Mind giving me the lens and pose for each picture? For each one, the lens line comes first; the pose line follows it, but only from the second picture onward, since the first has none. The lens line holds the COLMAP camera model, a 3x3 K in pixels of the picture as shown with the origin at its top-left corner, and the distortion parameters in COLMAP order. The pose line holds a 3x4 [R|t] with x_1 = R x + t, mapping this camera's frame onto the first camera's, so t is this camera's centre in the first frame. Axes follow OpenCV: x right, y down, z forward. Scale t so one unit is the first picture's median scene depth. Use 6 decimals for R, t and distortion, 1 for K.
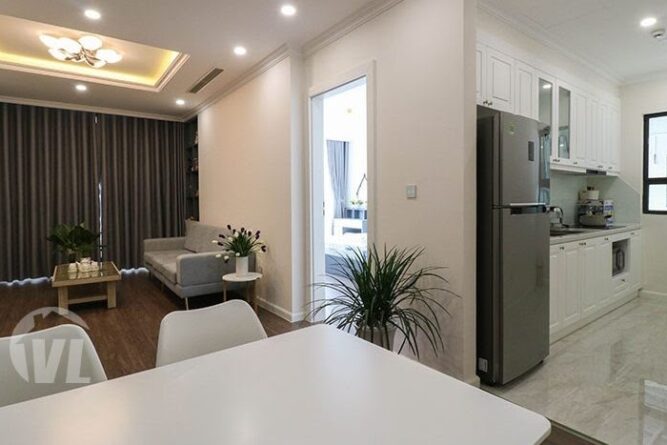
lens RADIAL K [[370.7, 0, 345.1], [0, 370.7, 212.7], [0, 0, 1]] dist [-0.025480, -0.002454]
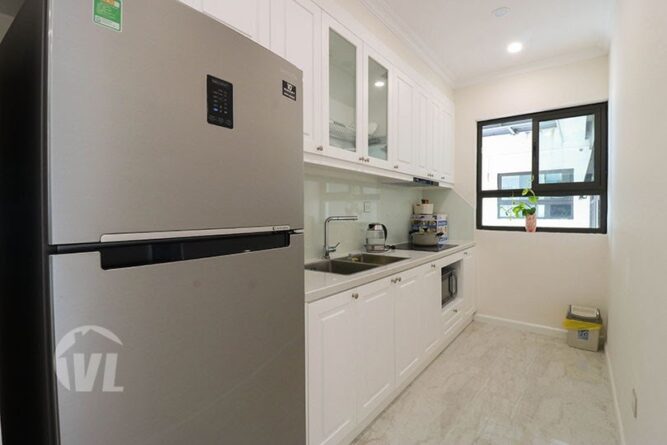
lens RADIAL K [[330.2, 0, 329.3], [0, 330.2, 220.4], [0, 0, 1]] dist [-0.004113, -0.000112]
pose [[0.967589, -0.002084, 0.252521, 0.260641], [0.003874, 0.999971, -0.006591, -0.016772], [-0.252500, 0.007355, 0.967569, 0.301976]]
